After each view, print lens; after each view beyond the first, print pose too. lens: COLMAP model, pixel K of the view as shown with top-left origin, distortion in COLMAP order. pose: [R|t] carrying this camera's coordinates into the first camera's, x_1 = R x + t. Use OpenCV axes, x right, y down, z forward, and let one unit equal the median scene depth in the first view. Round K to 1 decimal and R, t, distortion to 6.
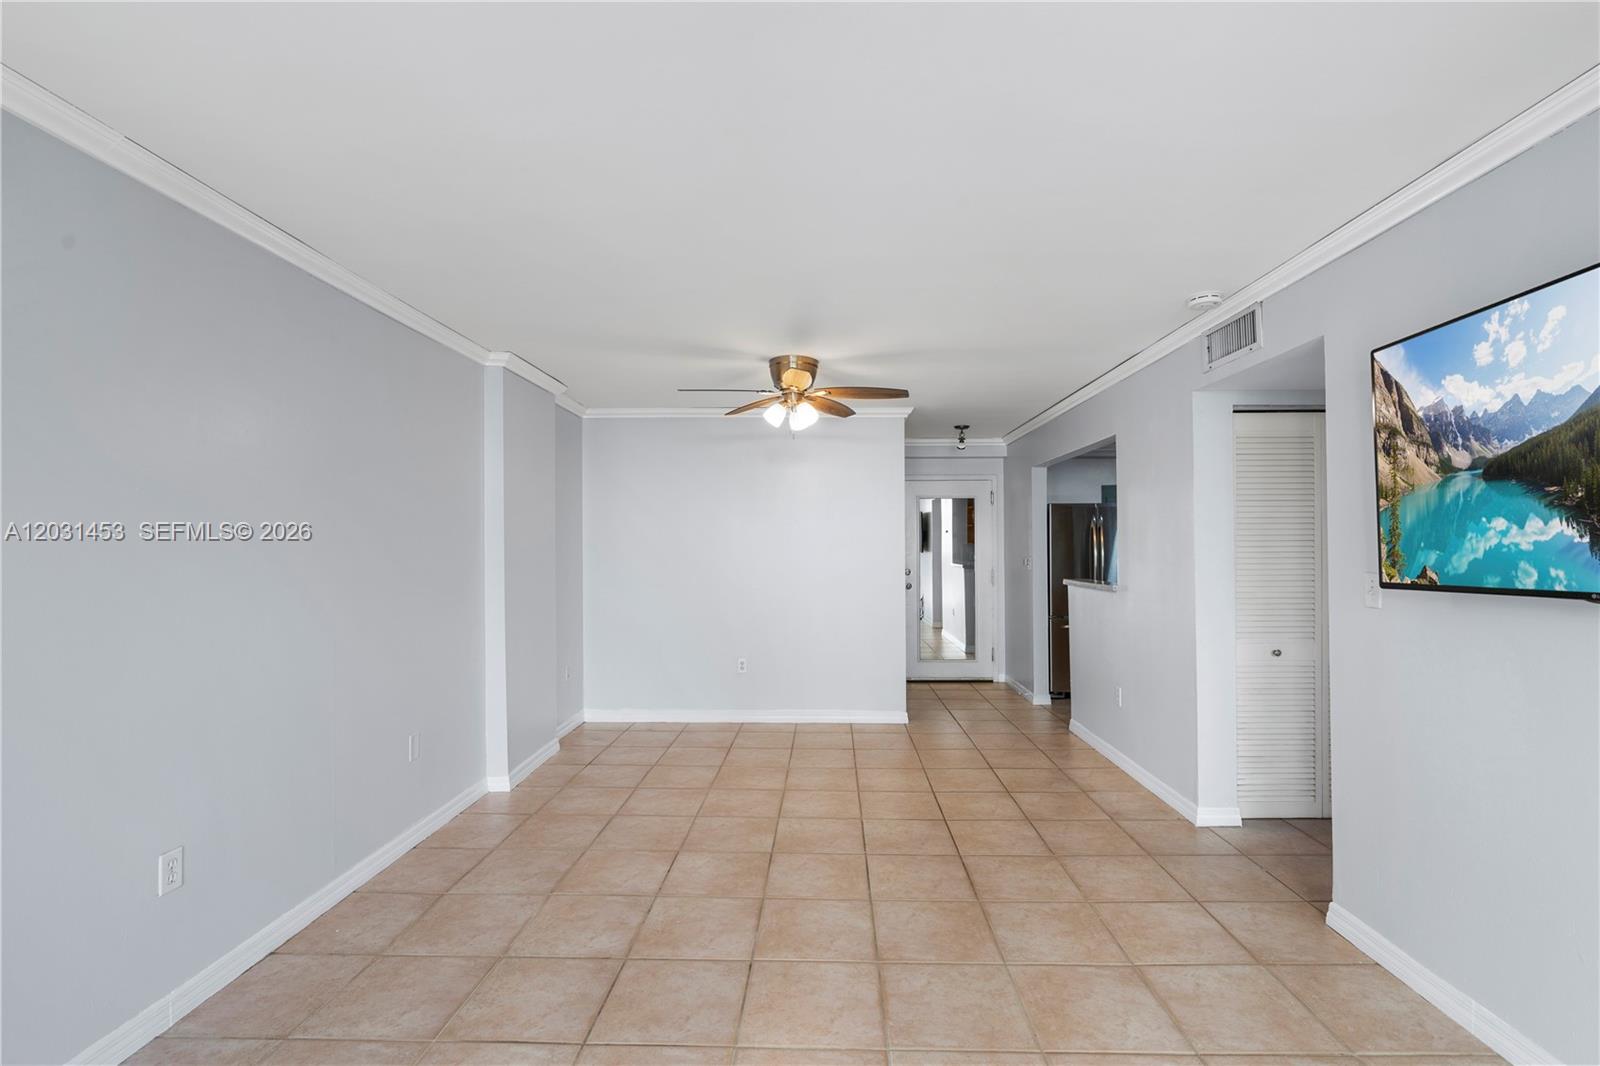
lens RADIAL K [[726.3, 0, 810.5], [0, 726.3, 543.2], [0, 0, 1]] dist [-0.014728, 0.000173]
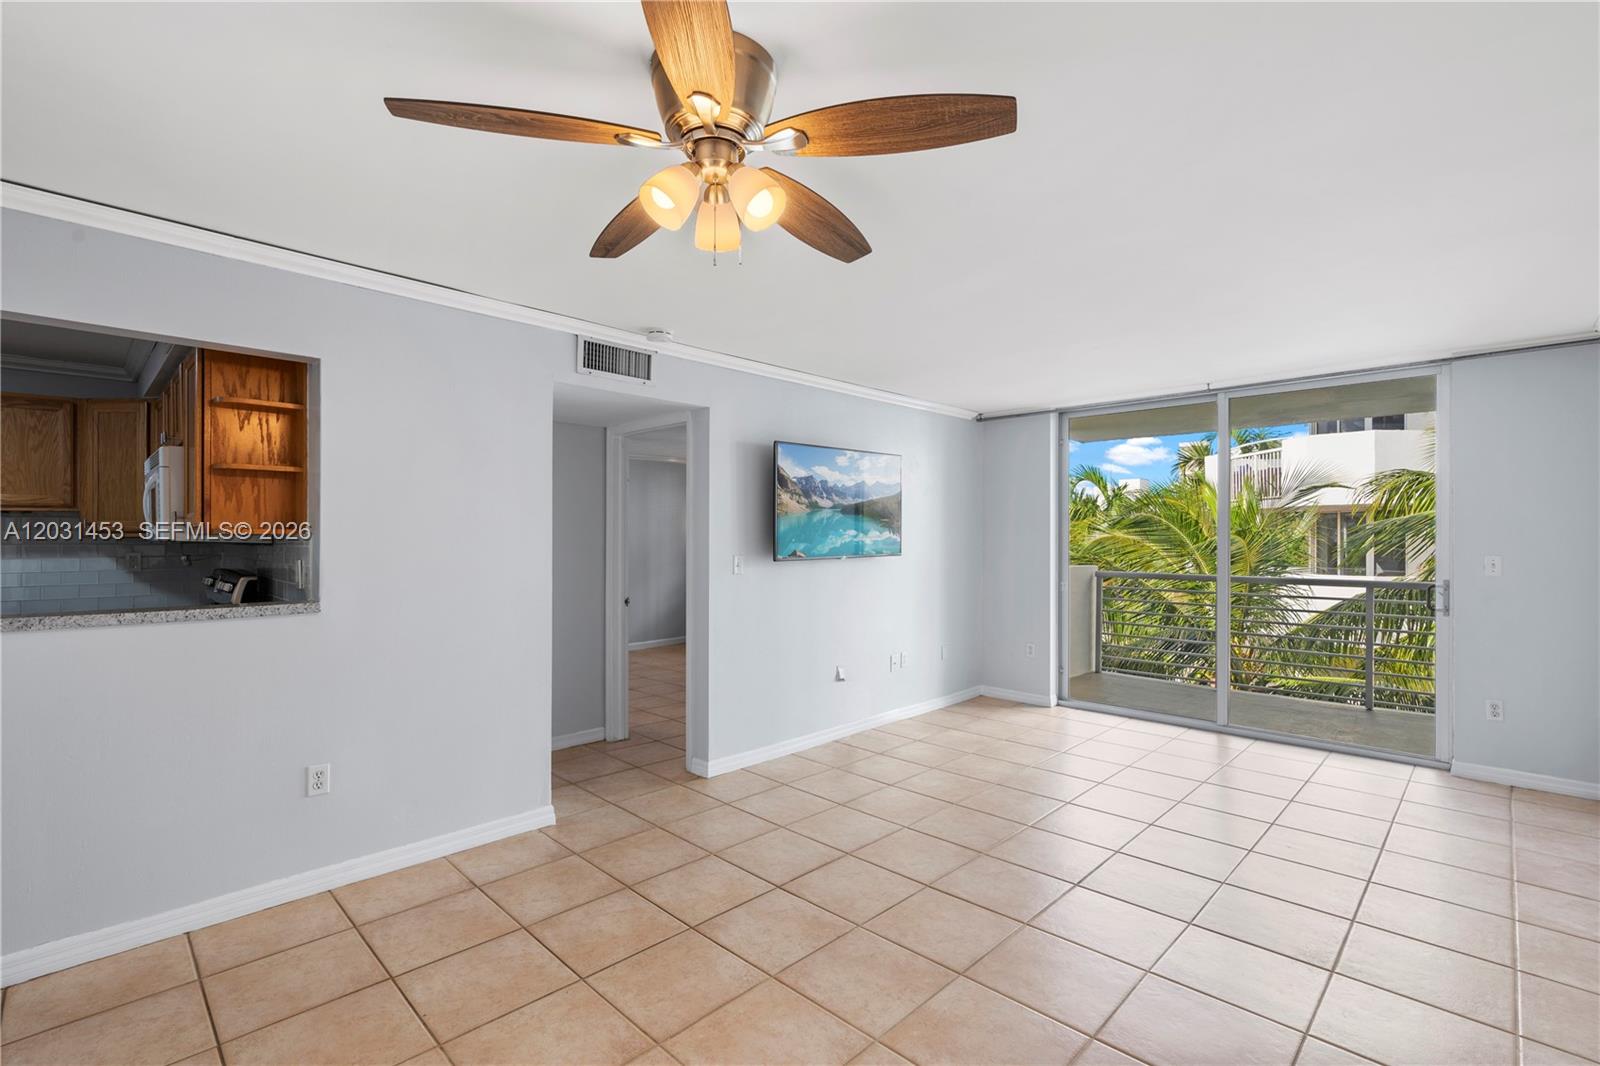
lens RADIAL K [[723.8, 0, 806.7], [0, 723.8, 537.8], [0, 0, 1]] dist [0.012136, -0.000037]
pose [[-0.736500, 0.009286, 0.676373, -0.398405], [-0.001494, 0.999881, -0.015354, 0.017959], [-0.676435, -0.012319, -0.736399, 1.542576]]
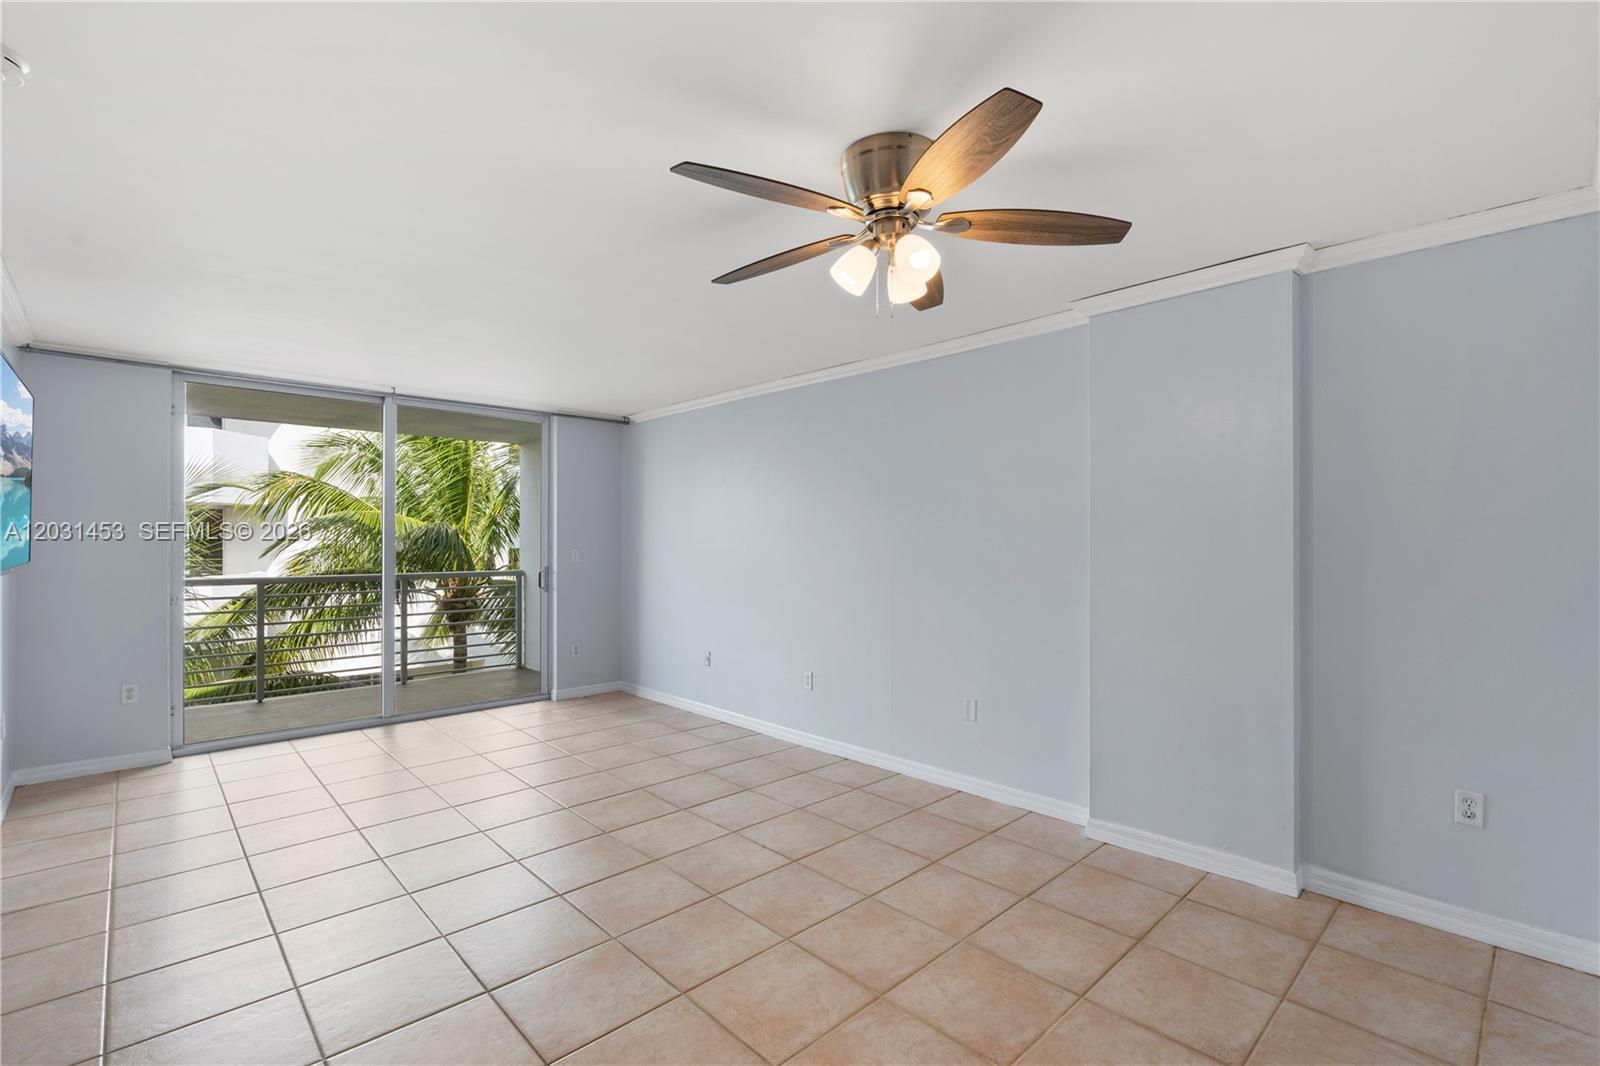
lens RADIAL K [[726.3, 0, 810.5], [0, 726.3, 543.2], [0, 0, 1]] dist [-0.014728, 0.000173]
pose [[-0.709040, 0.002508, -0.705164, 0.440153], [0.006138, 0.999978, -0.002615, 0.016548], [0.705142, -0.006183, -0.709039, 1.601484]]
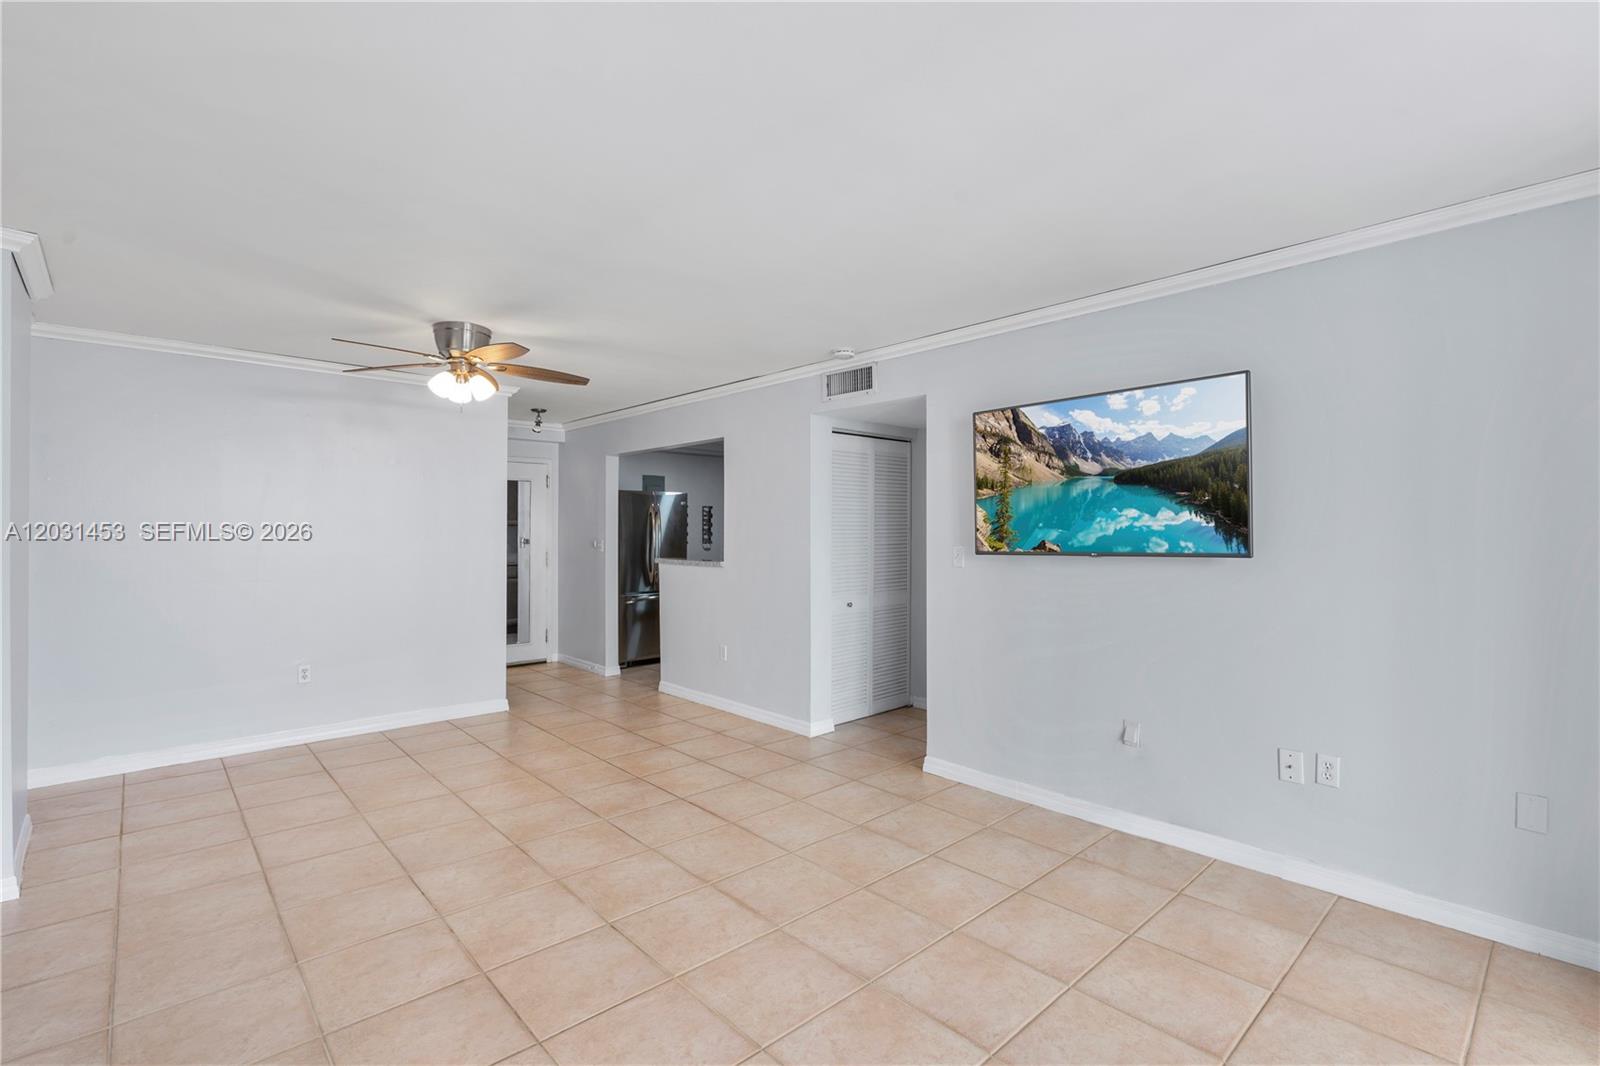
lens RADIAL K [[729.3, 0, 807.3], [0, 729.3, 519.8], [0, 0, 1]] dist [-0.011058, 0.000402]
pose [[0.717180, 0.011772, 0.696788, -0.430005], [-0.004397, 0.999914, -0.012367, 0.004661], [-0.696874, 0.005805, 0.717170, 0.031404]]
